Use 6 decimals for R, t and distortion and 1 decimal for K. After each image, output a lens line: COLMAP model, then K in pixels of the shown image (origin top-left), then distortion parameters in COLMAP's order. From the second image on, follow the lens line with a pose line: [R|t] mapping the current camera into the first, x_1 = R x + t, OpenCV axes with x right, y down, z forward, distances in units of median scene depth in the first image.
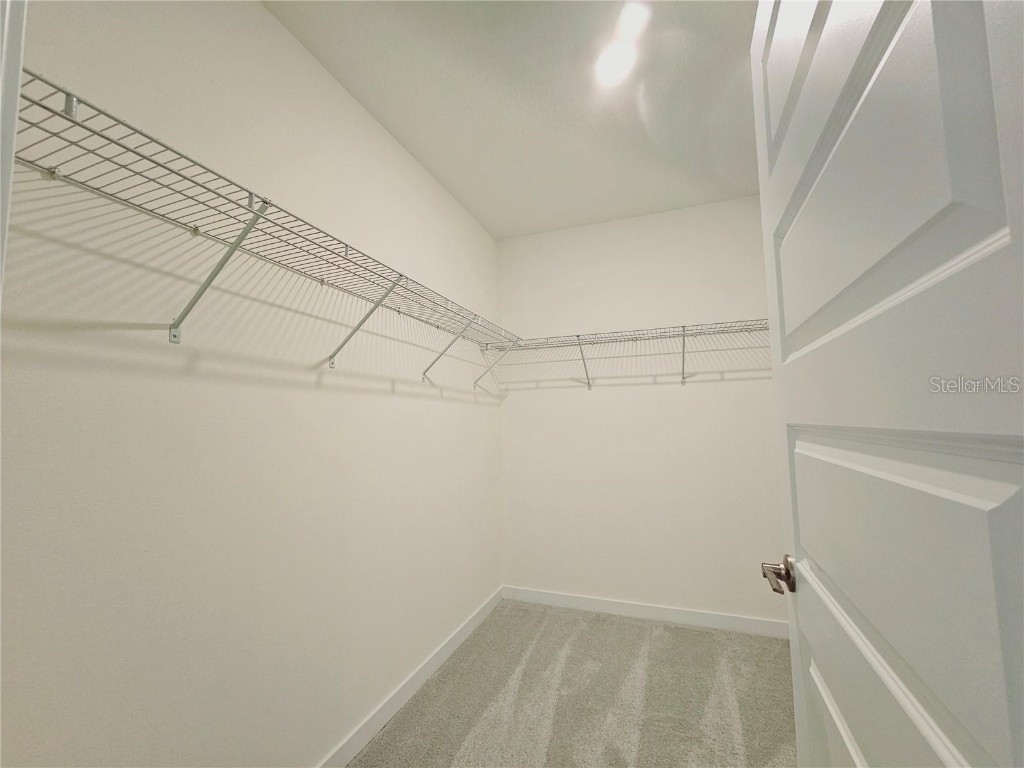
lens RADIAL K [[416.9, 0, 511.7], [0, 416.9, 383.0], [0, 0, 1]] dist [0.001700, 0.000062]
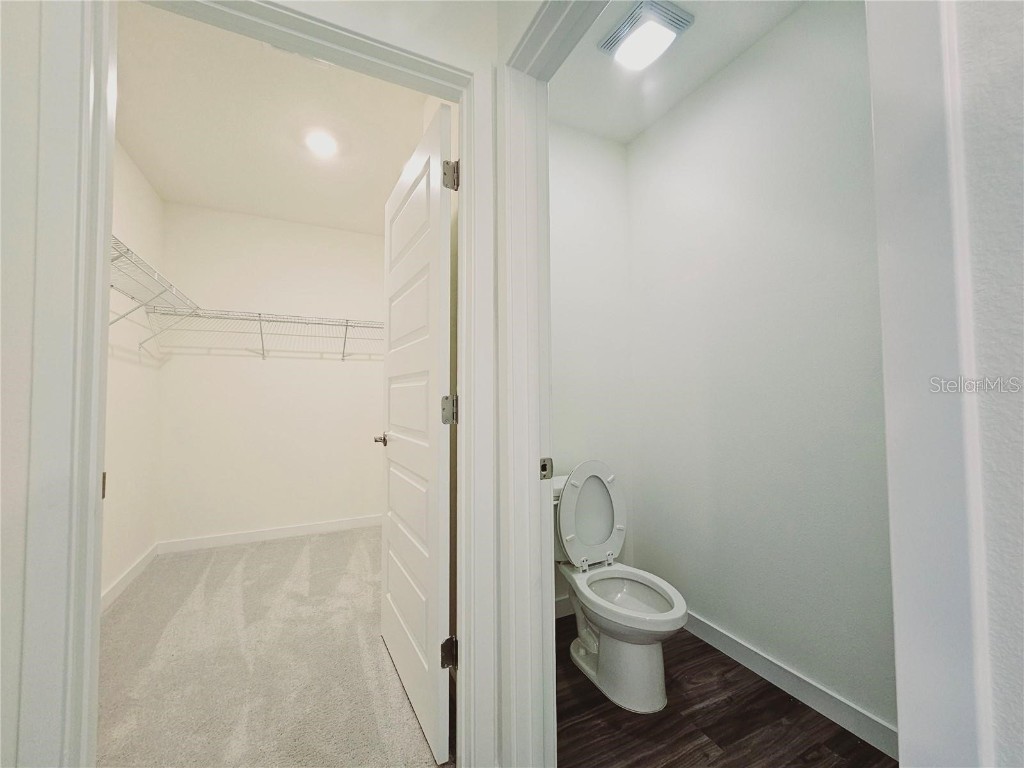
lens RADIAL K [[416.9, 0, 512.1], [0, 416.9, 382.3], [0, 0, 1]] dist [0.001700, 0.000062]
pose [[0.681266, 0.036983, 0.731101, -0.212422], [-0.070607, 0.997386, 0.015340, 0.013437], [-0.728623, -0.062071, 0.682097, -0.349876]]
